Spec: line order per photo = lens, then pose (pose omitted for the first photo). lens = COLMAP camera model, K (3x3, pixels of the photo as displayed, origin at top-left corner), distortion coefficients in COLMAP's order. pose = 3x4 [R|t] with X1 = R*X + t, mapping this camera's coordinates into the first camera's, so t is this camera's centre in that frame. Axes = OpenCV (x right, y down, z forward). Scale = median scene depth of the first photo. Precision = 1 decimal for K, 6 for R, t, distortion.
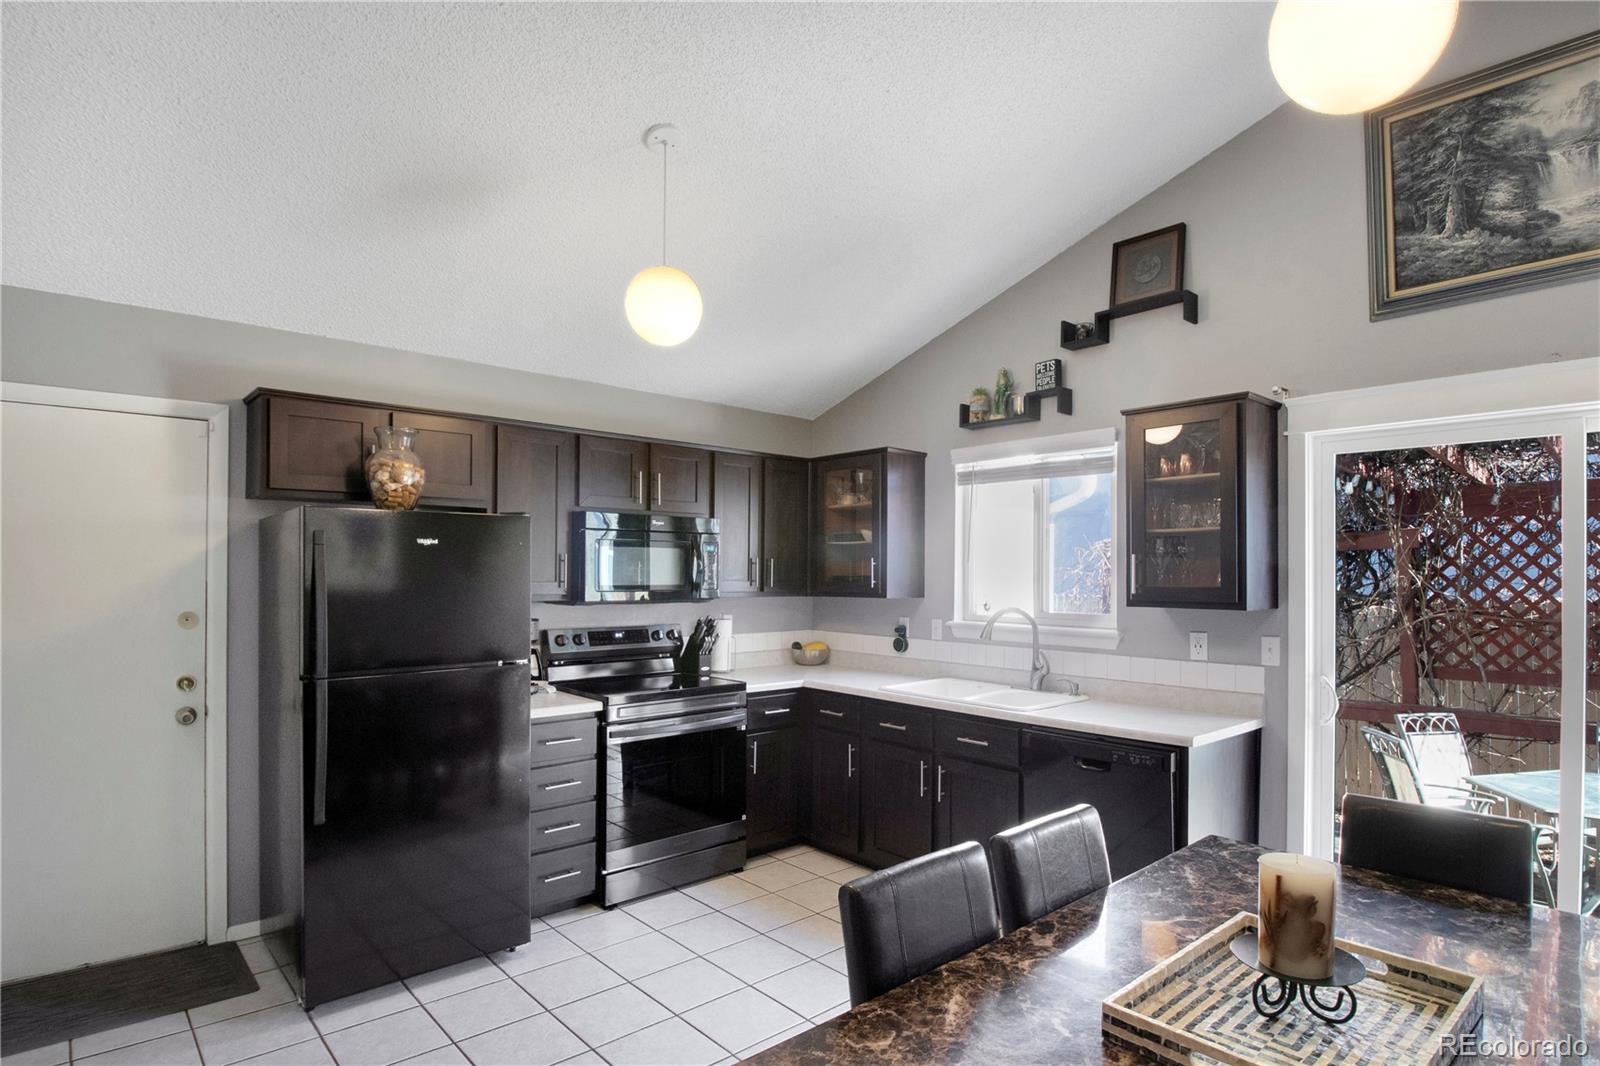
lens RADIAL K [[844.4, 0, 802.2], [0, 844.4, 561.0], [0, 0, 1]] dist [0.015268, -0.024673]
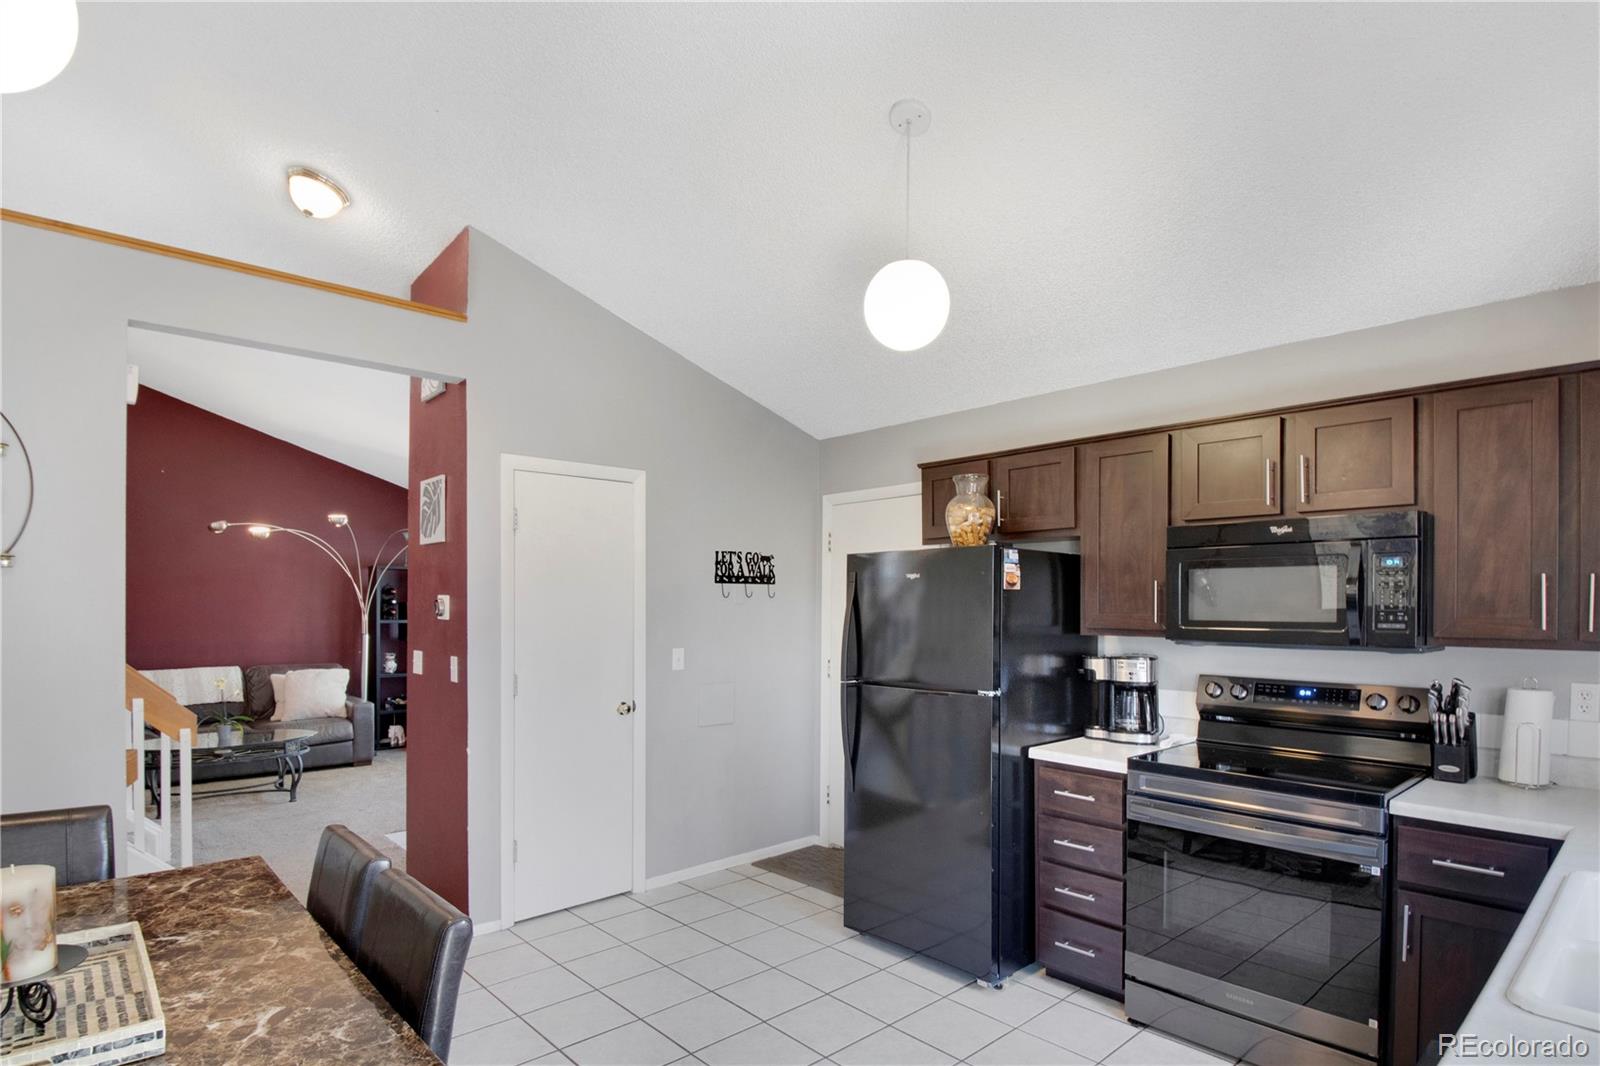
lens RADIAL K [[846.4, 0, 803.7], [0, 846.4, 607.3], [0, 0, 1]] dist [0.035749, -0.056453]
pose [[0.018184, -0.000200, -0.999835, 0.577036], [0.013643, 0.999907, 0.000048, 0.013618], [0.999742, -0.013641, 0.018185, 0.689777]]
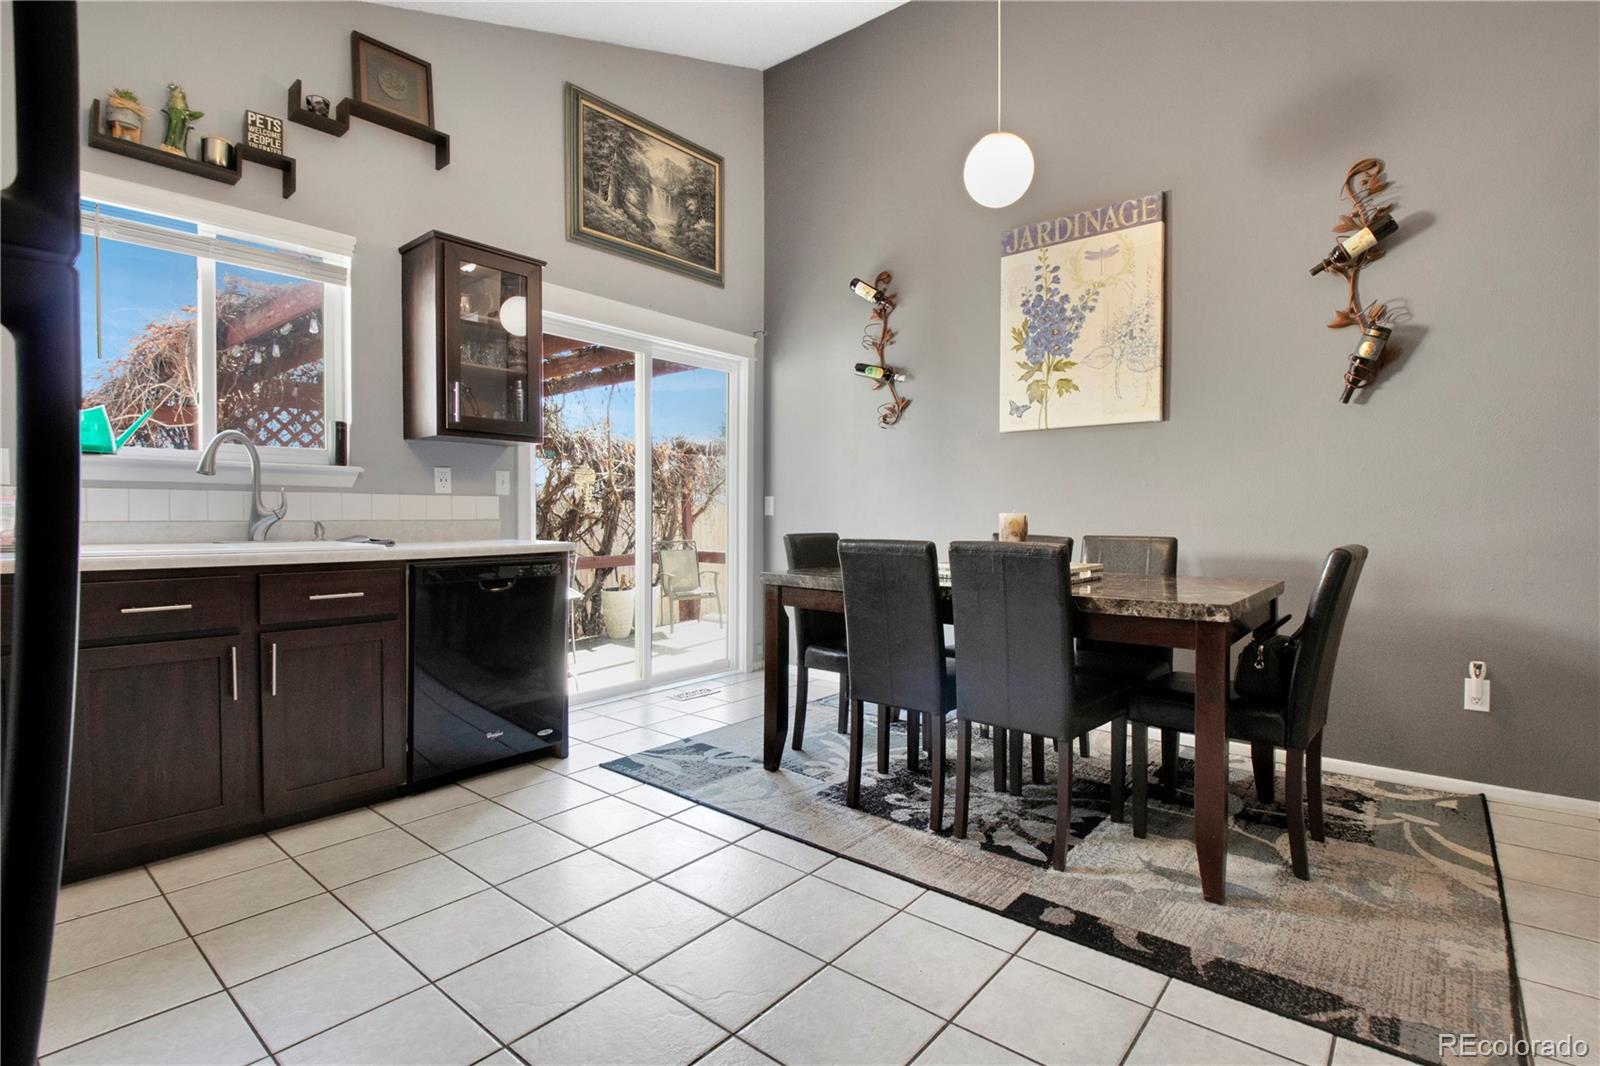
lens RADIAL K [[760.3, 0, 804.3], [0, 760.3, 530.7], [0, 0, 1]] dist [0.016918, -0.030974]
pose [[-0.154861, -0.026629, 0.987577, -0.531172], [-0.020336, 0.999511, 0.023762, 0.128997], [-0.987727, -0.016403, -0.155326, 0.688746]]
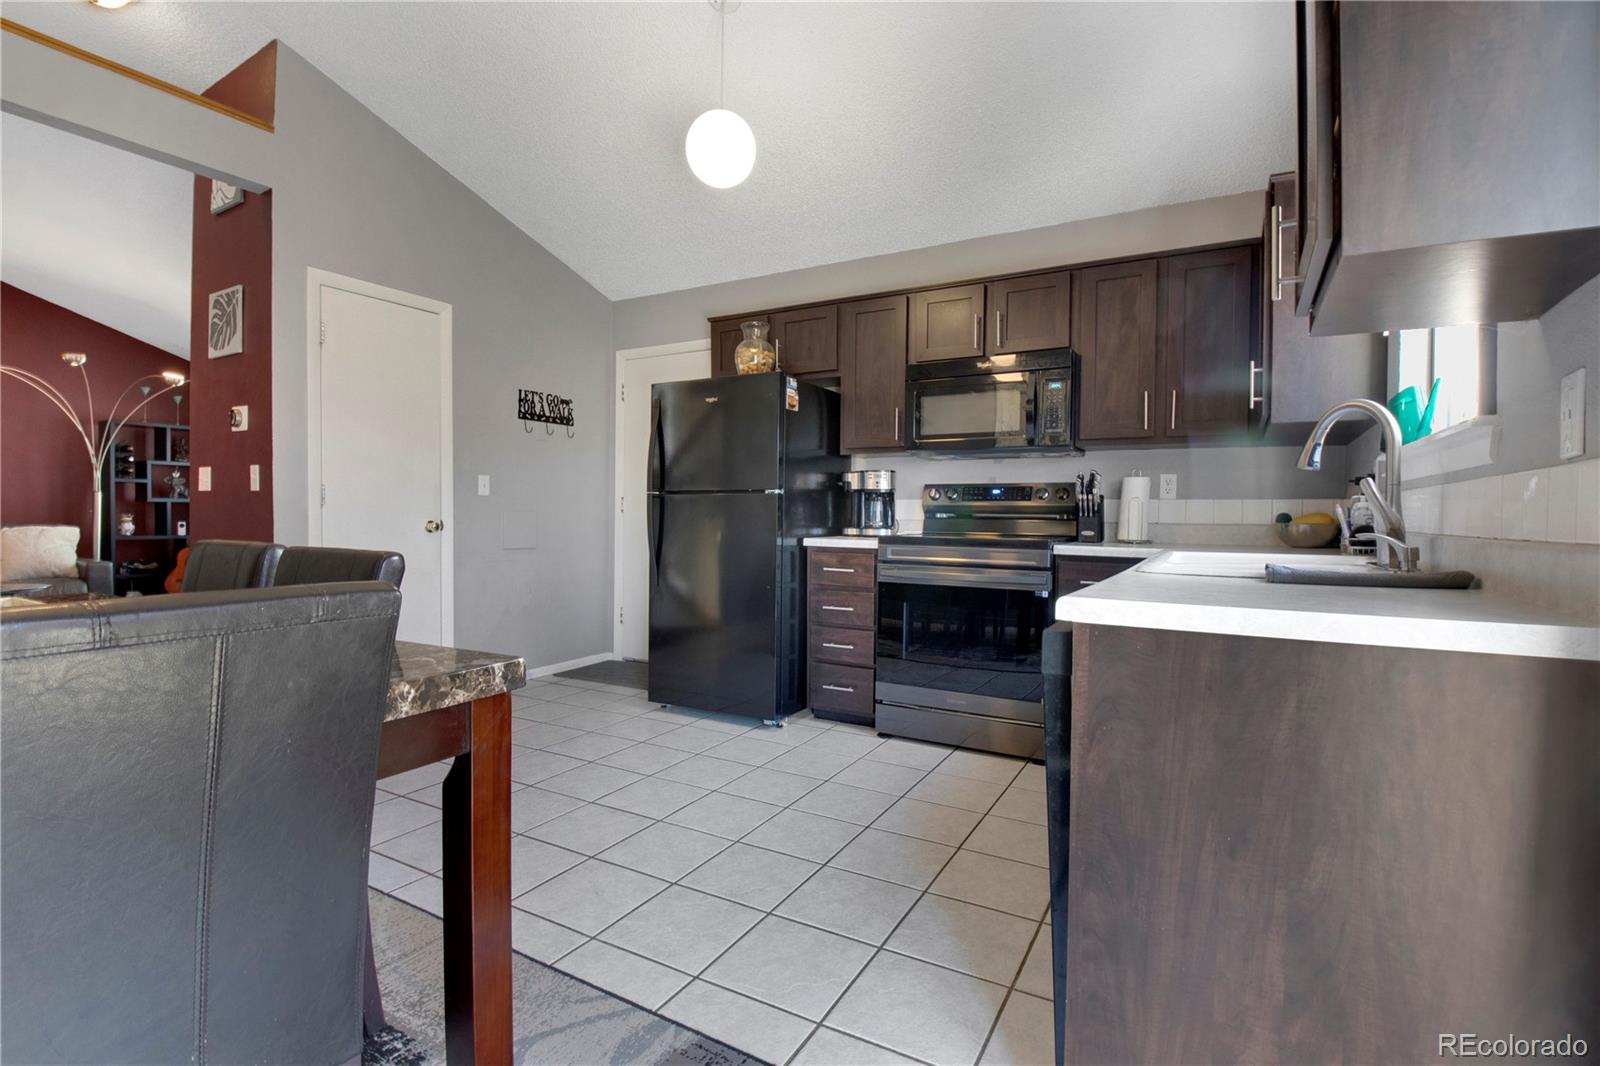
lens RADIAL K [[760.3, 0, 804.3], [0, 760.3, 530.7], [0, 0, 1]] dist [0.016918, -0.030974]
pose [[0.327251, 0.019410, -0.944738, 0.639930], [0.006765, 0.999715, 0.022883, 0.133595], [0.944913, -0.013880, 0.327026, 0.611811]]
